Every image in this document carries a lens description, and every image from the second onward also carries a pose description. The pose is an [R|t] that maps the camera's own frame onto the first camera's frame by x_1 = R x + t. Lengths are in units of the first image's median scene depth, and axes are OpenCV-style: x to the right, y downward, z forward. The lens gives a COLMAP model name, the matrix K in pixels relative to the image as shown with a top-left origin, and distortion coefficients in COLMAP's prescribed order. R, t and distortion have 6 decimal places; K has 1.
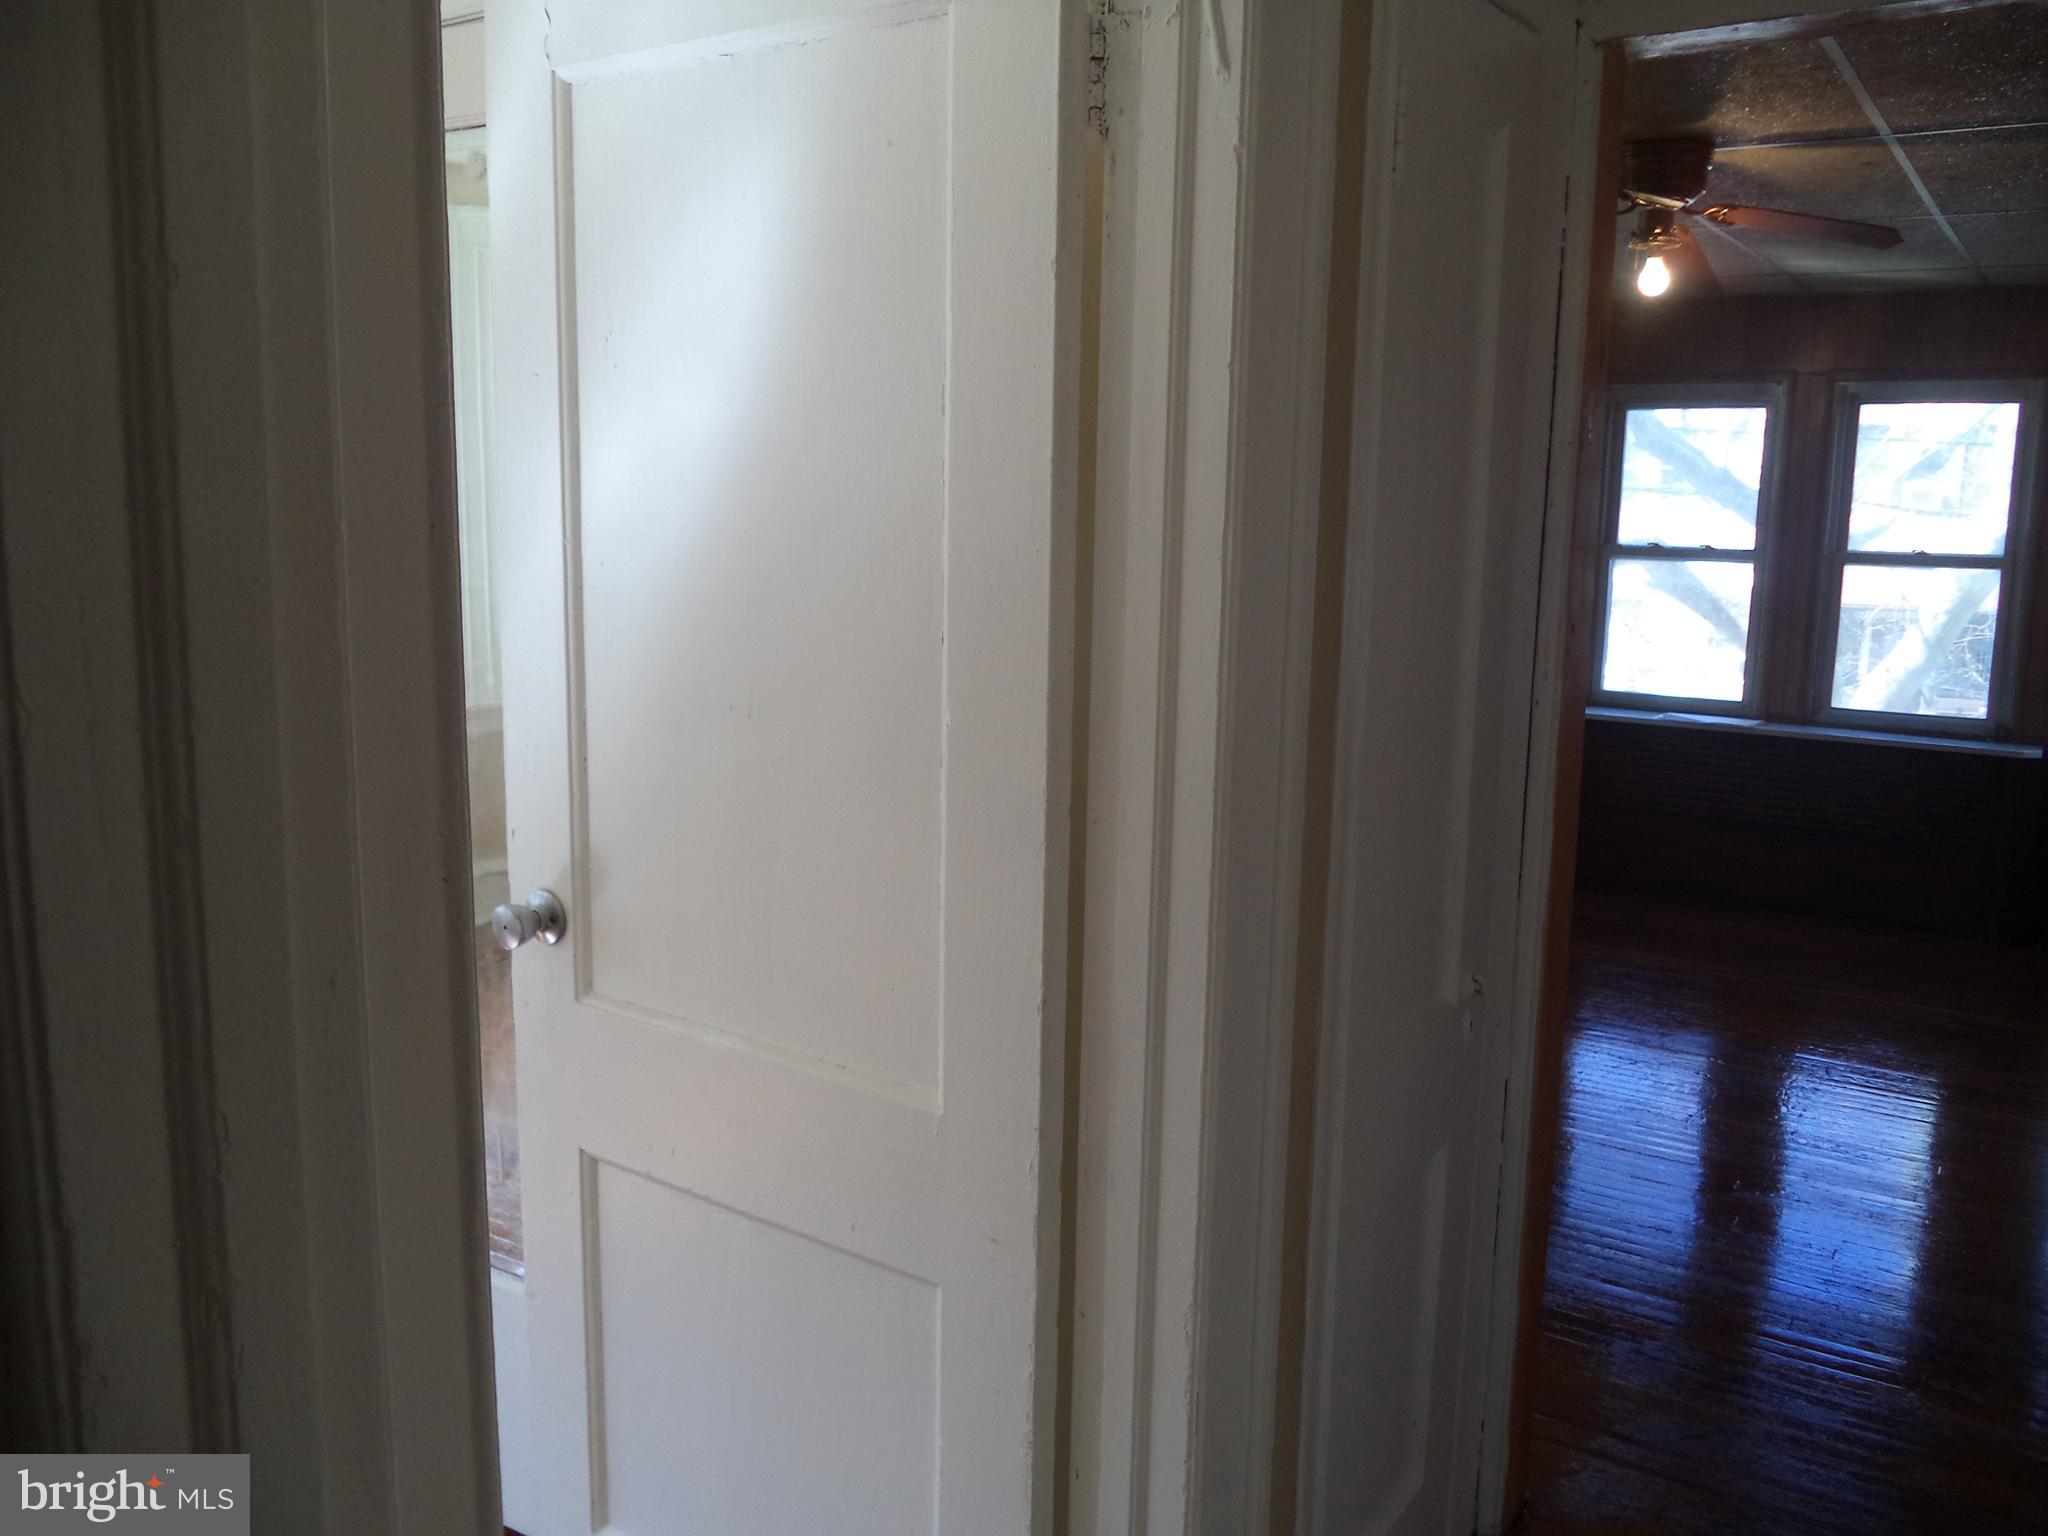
lens RADIAL K [[1646.6, 0, 1029.8], [0, 1646.6, 773.7], [0, 0, 1]] dist [-0.070241, 0.063411]
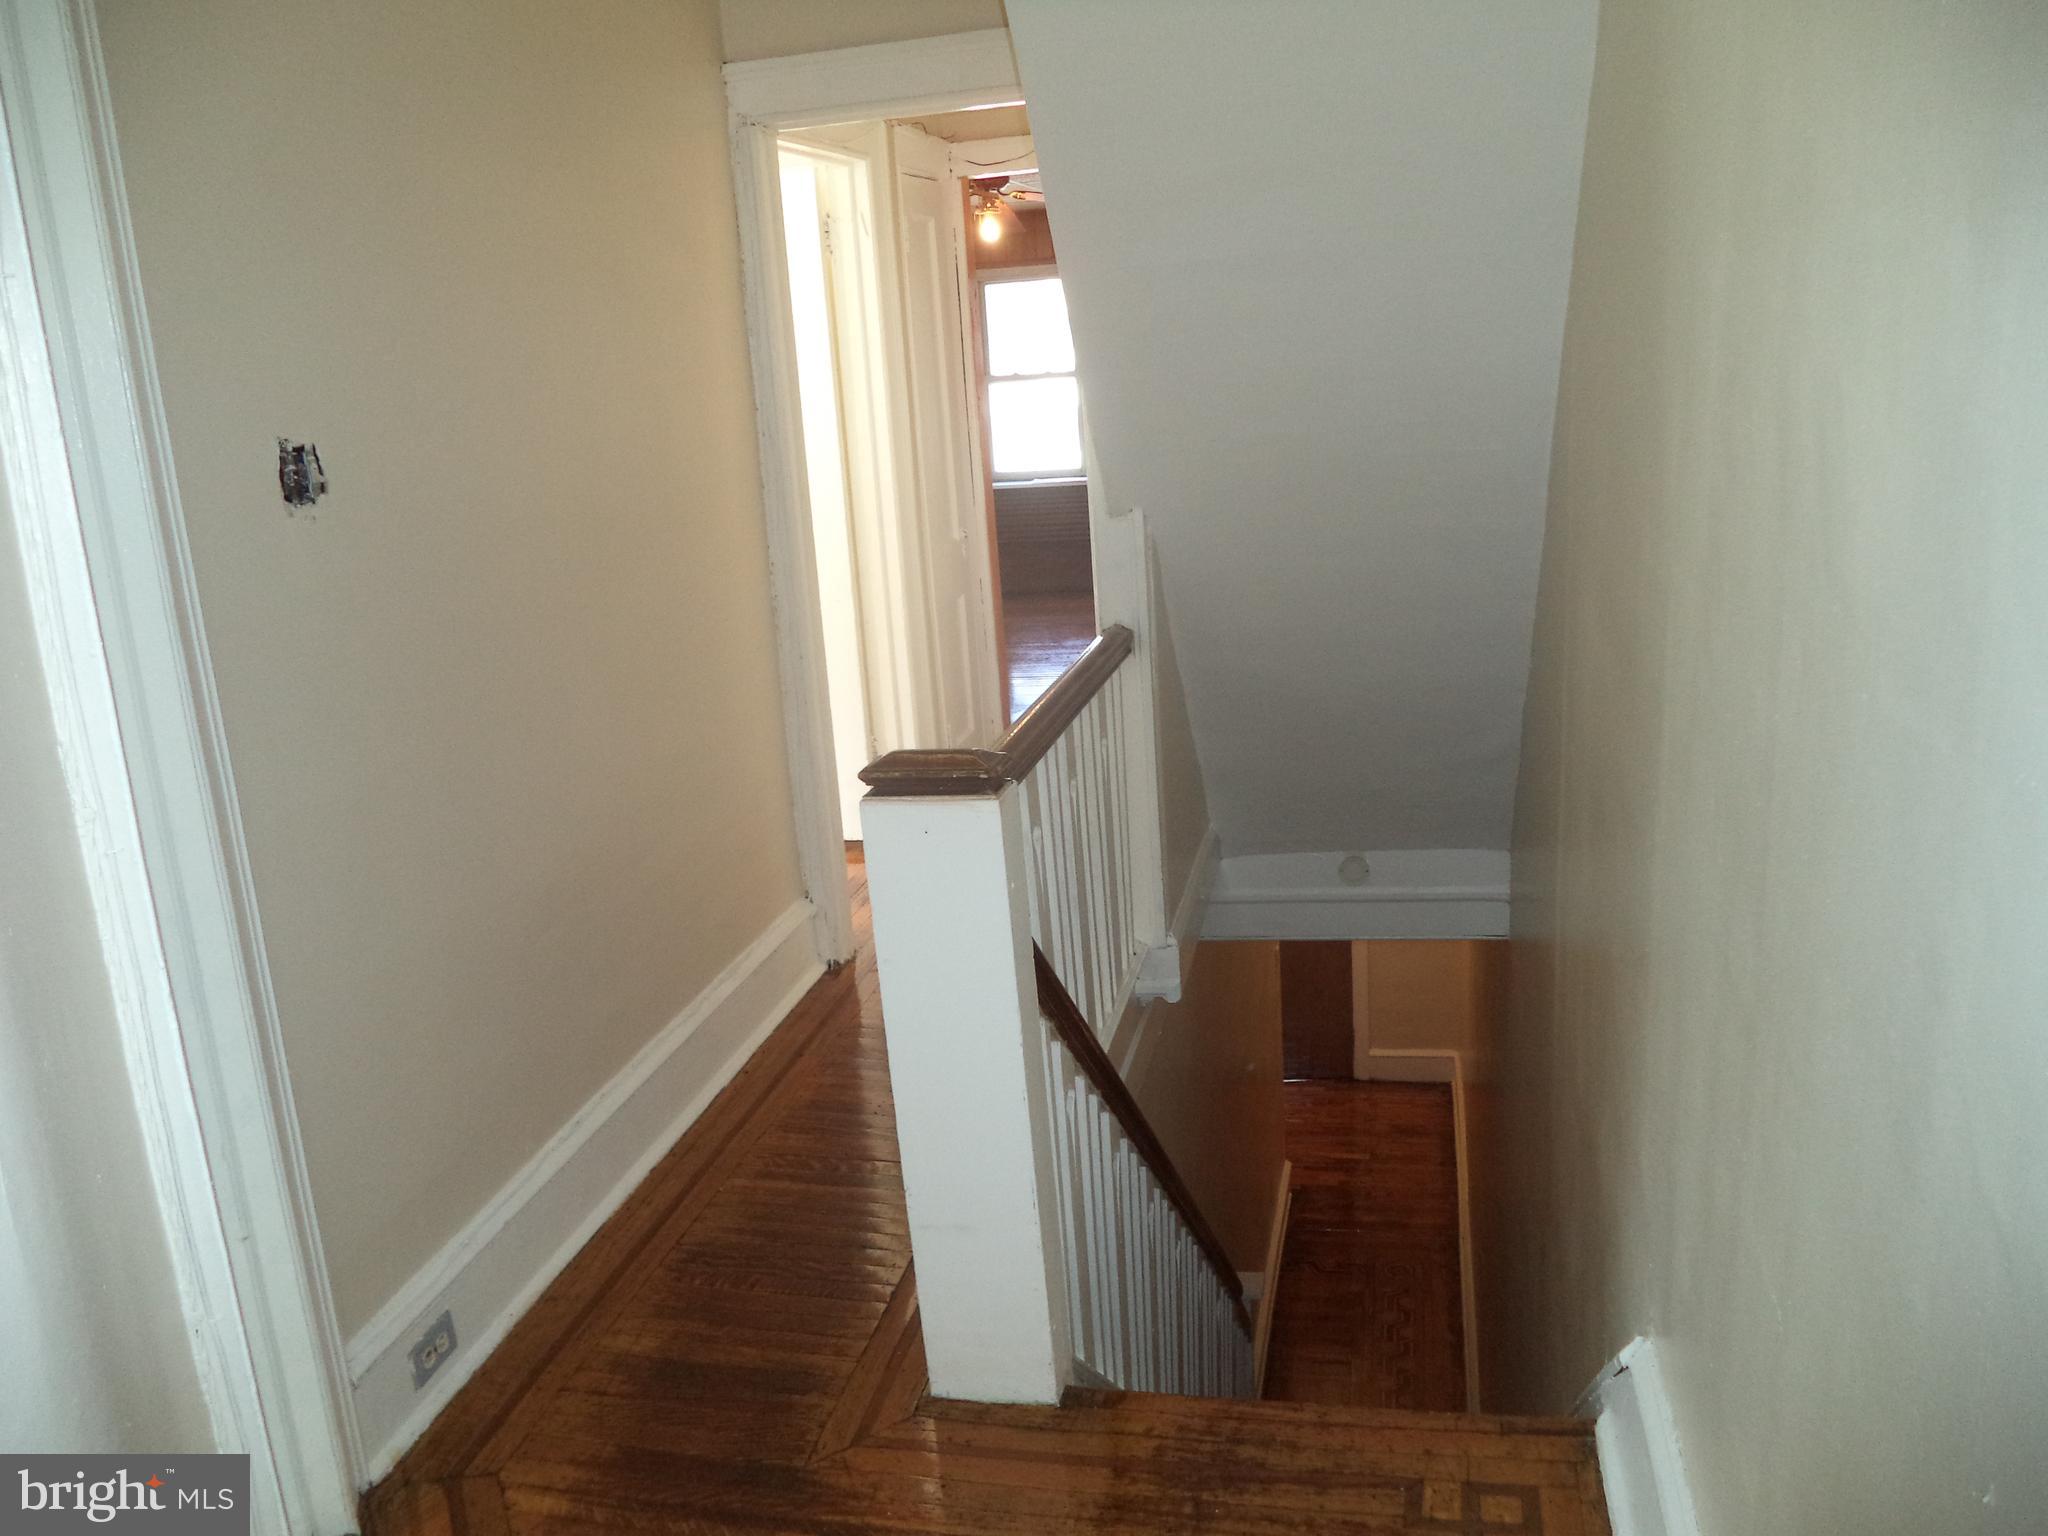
lens RADIAL K [[1646.6, 0, 1029.8], [0, 1646.6, 773.7], [0, 0, 1]] dist [-0.070241, 0.063411]
pose [[0.929612, -0.163841, 0.330117, -0.315491], [0.138410, 0.985385, 0.099294, 0.139792], [-0.341560, -0.046613, 0.938703, -0.859824]]
